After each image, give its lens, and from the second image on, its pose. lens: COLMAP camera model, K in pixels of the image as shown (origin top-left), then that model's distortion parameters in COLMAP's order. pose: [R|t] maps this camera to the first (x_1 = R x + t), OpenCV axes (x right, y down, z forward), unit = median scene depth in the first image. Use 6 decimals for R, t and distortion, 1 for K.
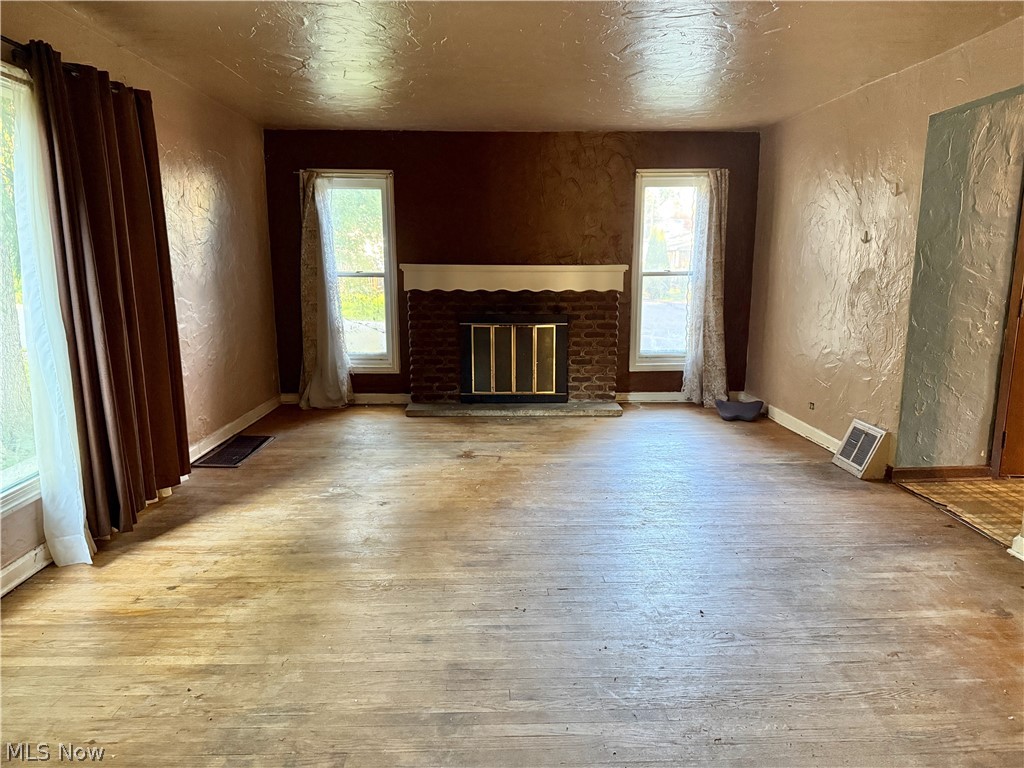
lens RADIAL K [[714.7, 0, 520.3], [0, 714.7, 390.8], [0, 0, 1]] dist [0.059130, -0.077429]
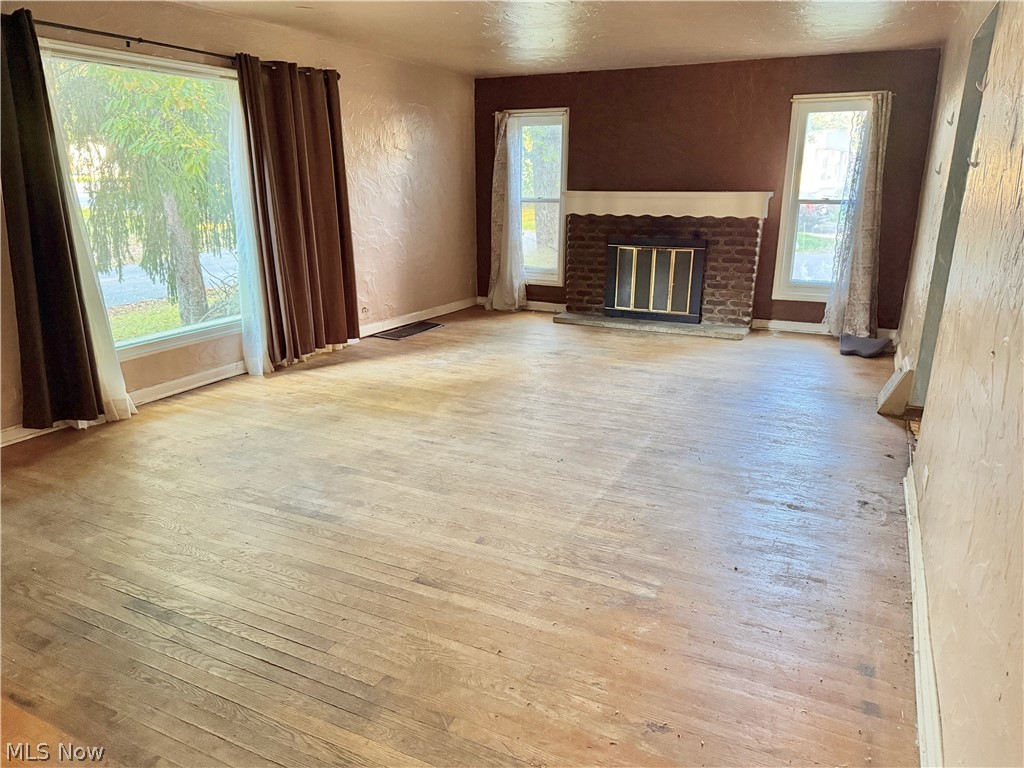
lens RADIAL K [[714.7, 0, 506.2], [0, 714.7, 401.9], [0, 0, 1]] dist [0.059130, -0.077429]
pose [[0.872242, 0.143821, -0.467449, 0.353200], [-0.088543, 0.986427, 0.138279, 0.009350], [0.480992, -0.079224, 0.873138, -0.101425]]
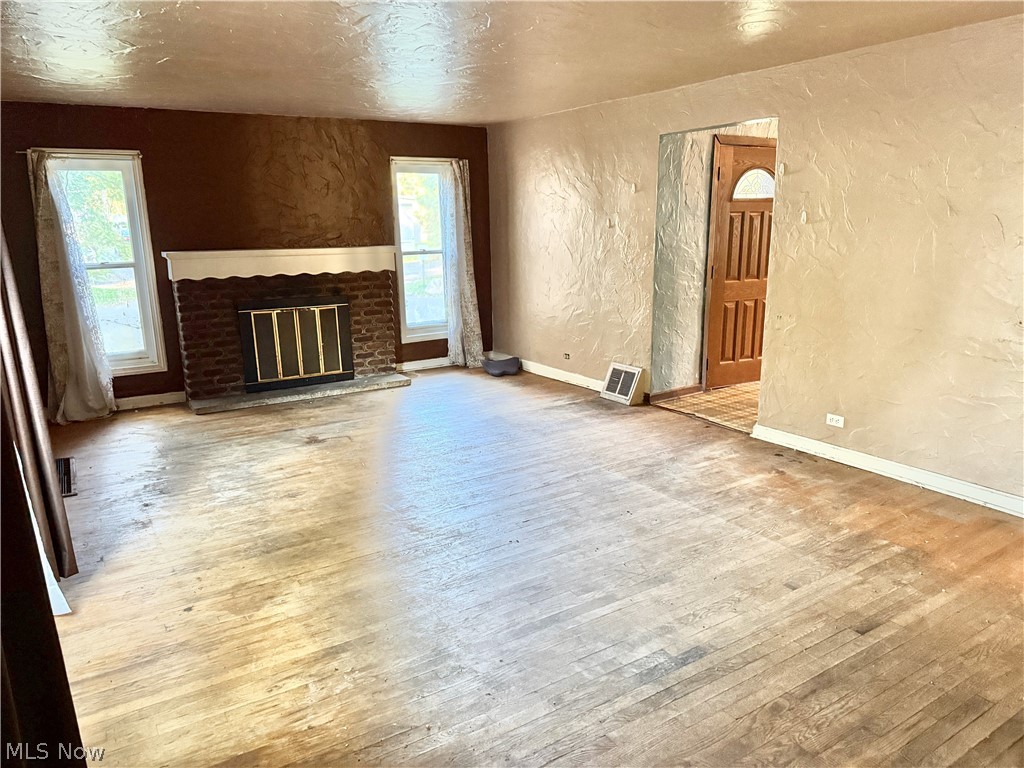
lens RADIAL K [[714.7, 0, 513.6], [0, 714.7, 385.5], [0, 0, 1]] dist [0.059130, -0.077429]
pose [[0.861467, -0.131231, 0.490564, -0.262682], [0.110065, 0.991320, 0.071905, -0.025222], [-0.495742, -0.007950, 0.868434, -0.035088]]
